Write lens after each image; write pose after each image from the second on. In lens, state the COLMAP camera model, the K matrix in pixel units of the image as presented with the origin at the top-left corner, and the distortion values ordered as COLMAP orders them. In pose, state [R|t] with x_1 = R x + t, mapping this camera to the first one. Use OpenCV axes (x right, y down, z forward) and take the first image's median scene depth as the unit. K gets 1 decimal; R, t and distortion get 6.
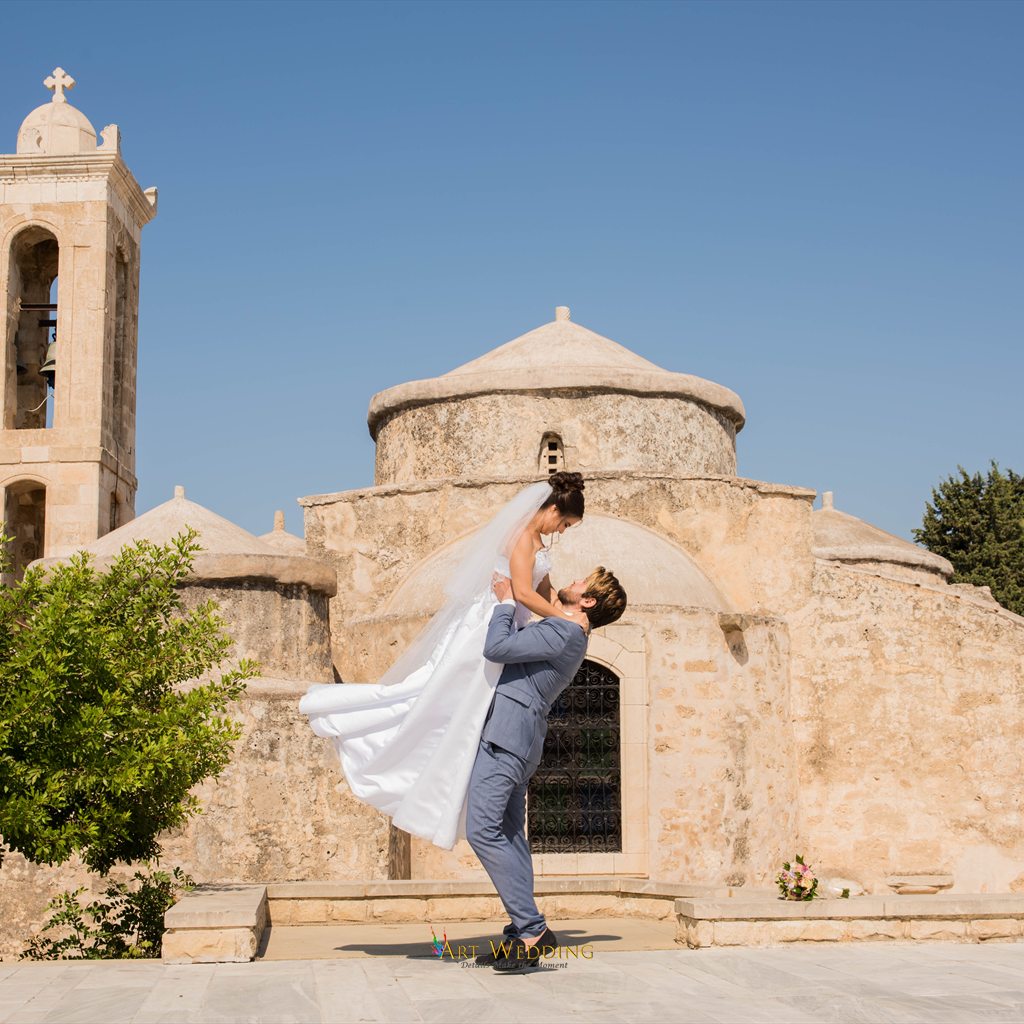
lens RADIAL K [[1689.6, 0, 515.9], [0, 1689.6, 516.4], [0, 0, 1]] dist [-0.025500, 0.104436]
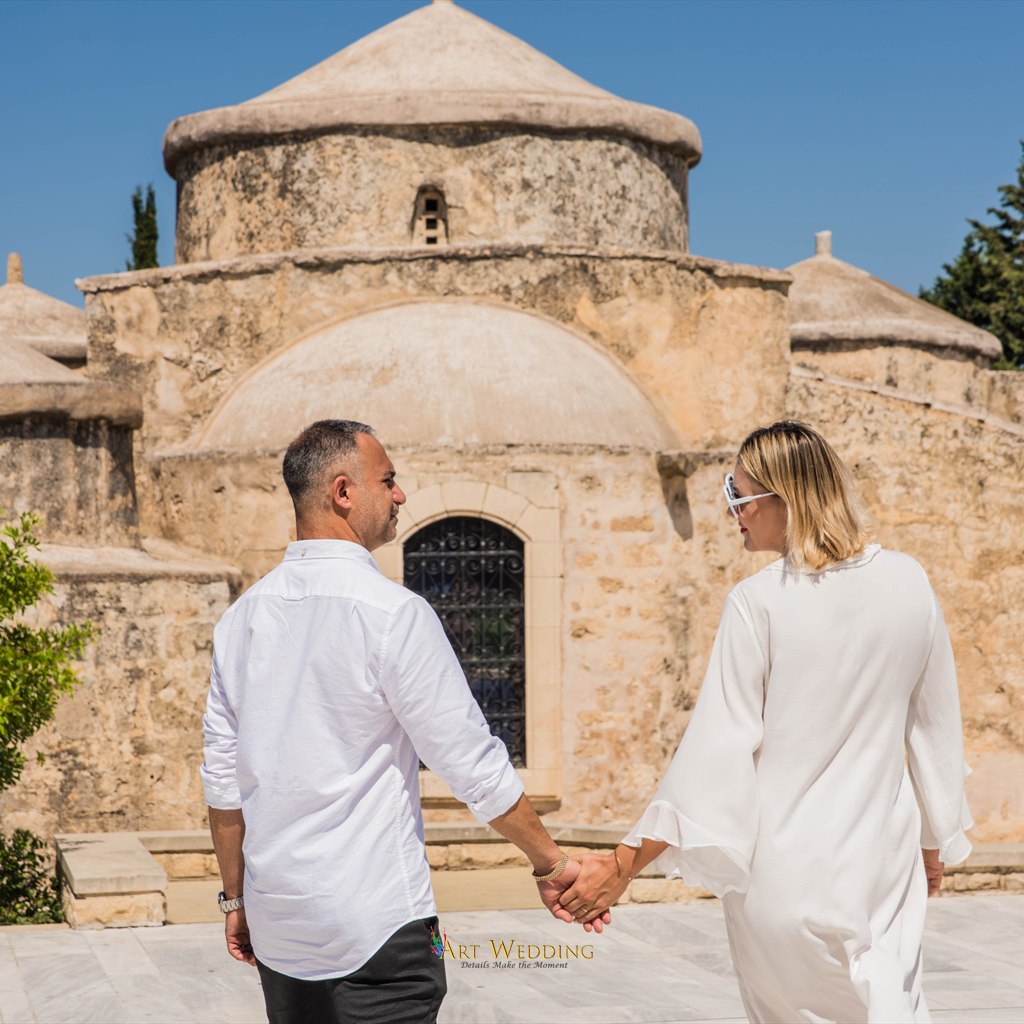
lens RADIAL K [[3010.7, 0, 512.0], [0, 3010.7, 512.0], [0, 0, 1]] dist [0.226120, 0.211457]
pose [[0.997992, -0.002280, 0.063294, -0.026551], [-0.006175, 0.991089, 0.133058, -0.086350], [-0.063033, -0.133182, 0.989085, -0.297689]]
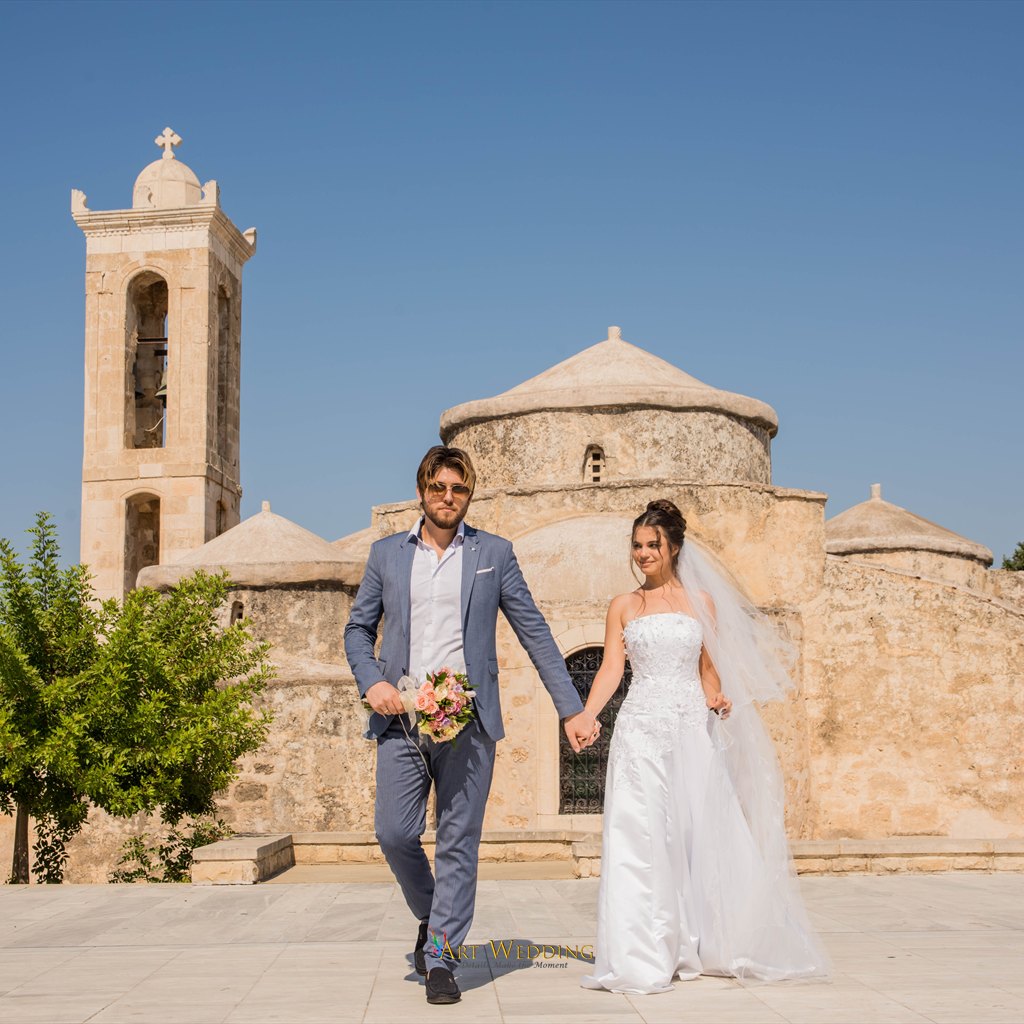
lens RADIAL K [[1726.4, 0, 515.3], [0, 1726.4, 511.4], [0, 0, 1]] dist [-0.008455, 0.037985]
pose [[0.995222, -0.013494, -0.096700, 0.082401], [0.015357, 0.999710, 0.018544, -0.028306], [0.096421, -0.019940, 0.995141, -0.163377]]
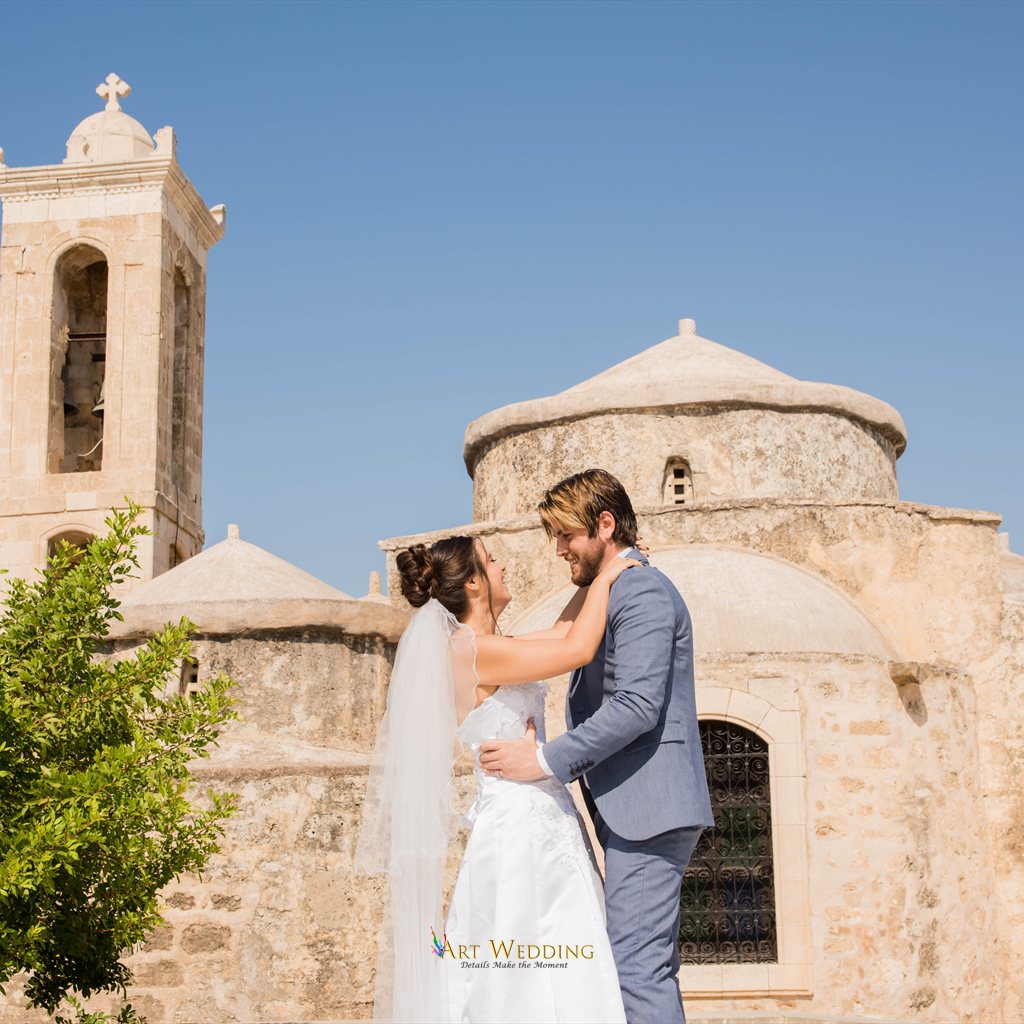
lens RADIAL K [[1689.6, 0, 515.9], [0, 1689.6, 516.4], [0, 0, 1]] dist [-0.025500, 0.104436]
pose [[0.996456, -0.027470, -0.079503, 0.007442], [0.023047, 0.998163, -0.056026, 0.026311], [0.080896, 0.053996, 0.995259, 0.161437]]
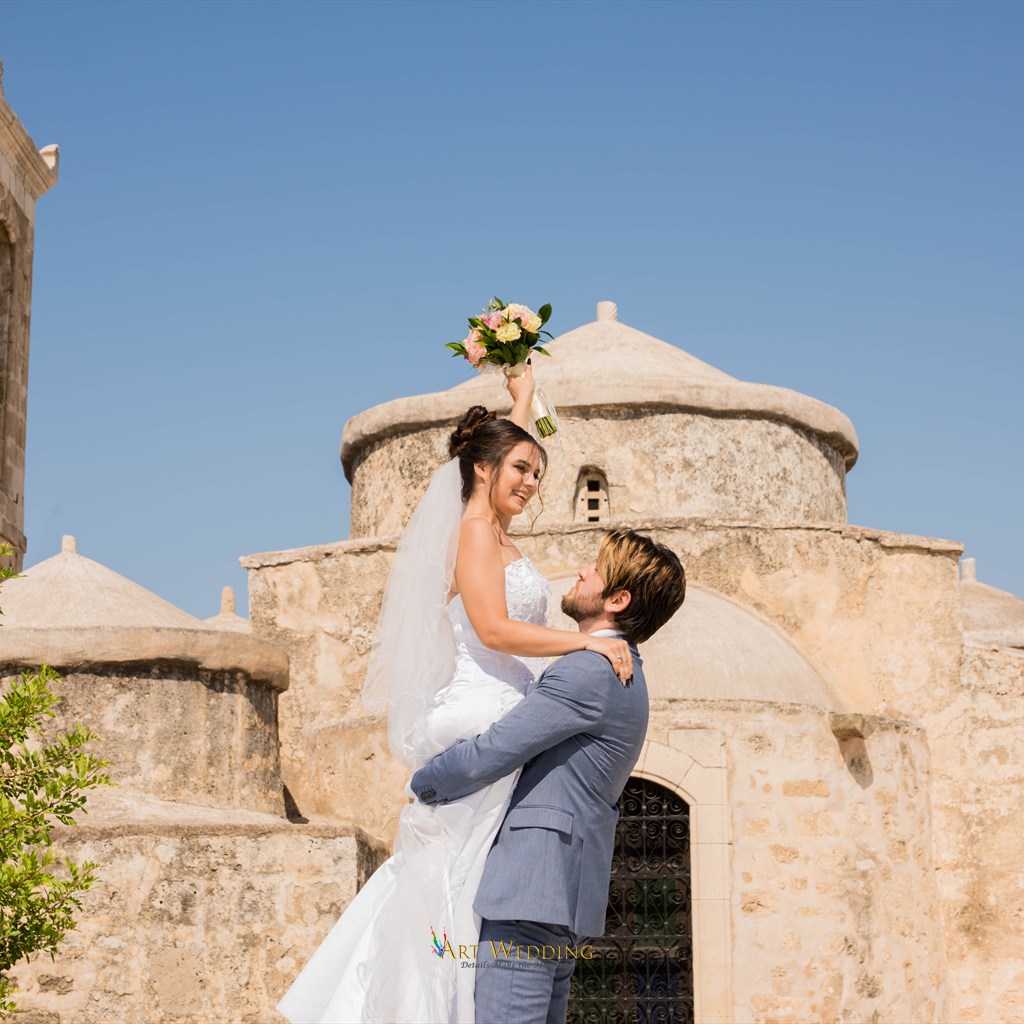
lens RADIAL K [[2069.9, 0, 513.9], [0, 2069.9, 517.3], [0, 0, 1]] dist [0.052289, 0.136697]
pose [[0.999809, -0.003488, -0.019252, 0.004927], [0.002491, 0.998667, -0.051561, 0.018356], [0.019406, 0.051503, 0.998484, 0.119617]]
